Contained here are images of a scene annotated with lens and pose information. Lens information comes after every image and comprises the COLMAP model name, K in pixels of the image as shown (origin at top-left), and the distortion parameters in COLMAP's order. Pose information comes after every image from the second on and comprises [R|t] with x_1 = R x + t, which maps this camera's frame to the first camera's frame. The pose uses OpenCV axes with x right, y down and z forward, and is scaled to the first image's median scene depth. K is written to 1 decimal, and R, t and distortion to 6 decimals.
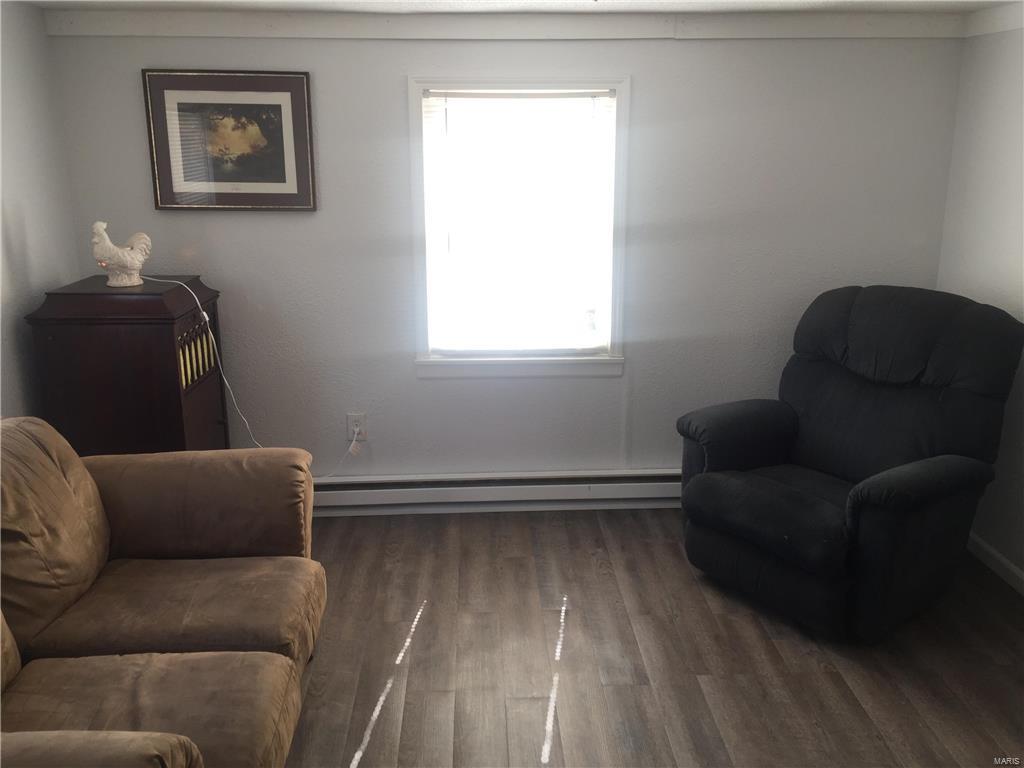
lens RADIAL K [[883.7, 0, 509.0], [0, 883.7, 387.1], [0, 0, 1]] dist [0.057211, -0.017449]
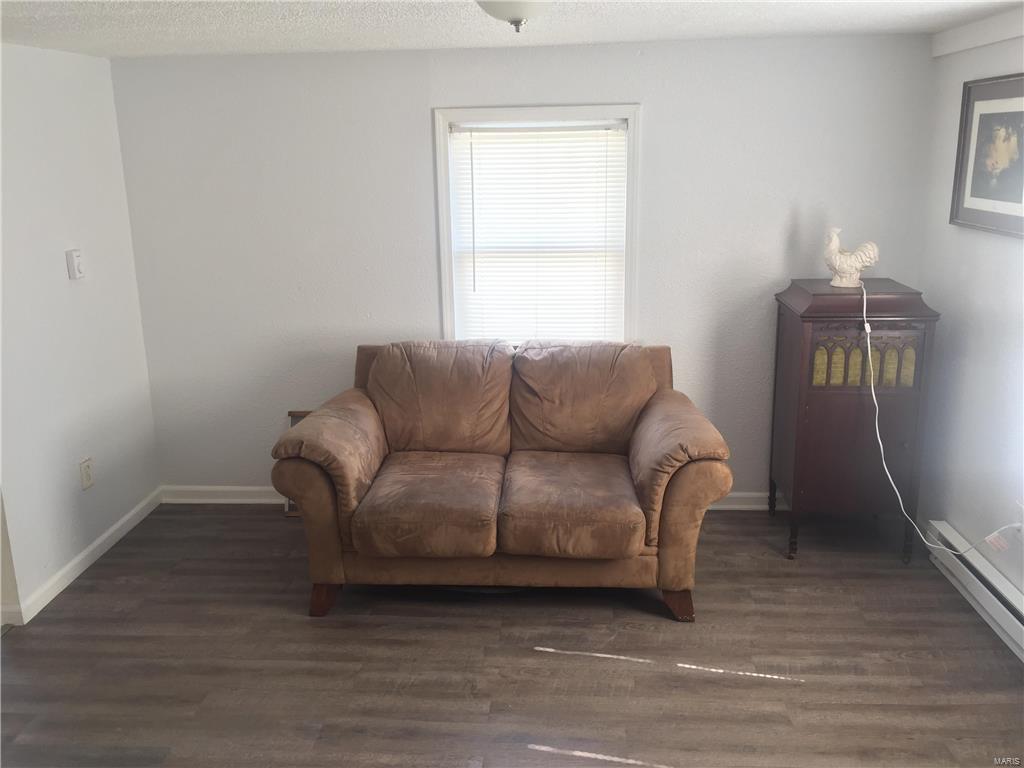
lens RADIAL K [[883.7, 0, 508.7], [0, 883.7, 379.9], [0, 0, 1]] dist [0.057211, -0.017449]
pose [[-0.095588, 0.254444, -0.962352, 0.678015], [-0.257940, 0.927426, 0.270830, -0.190279], [0.961421, 0.274117, -0.023019, 0.632637]]
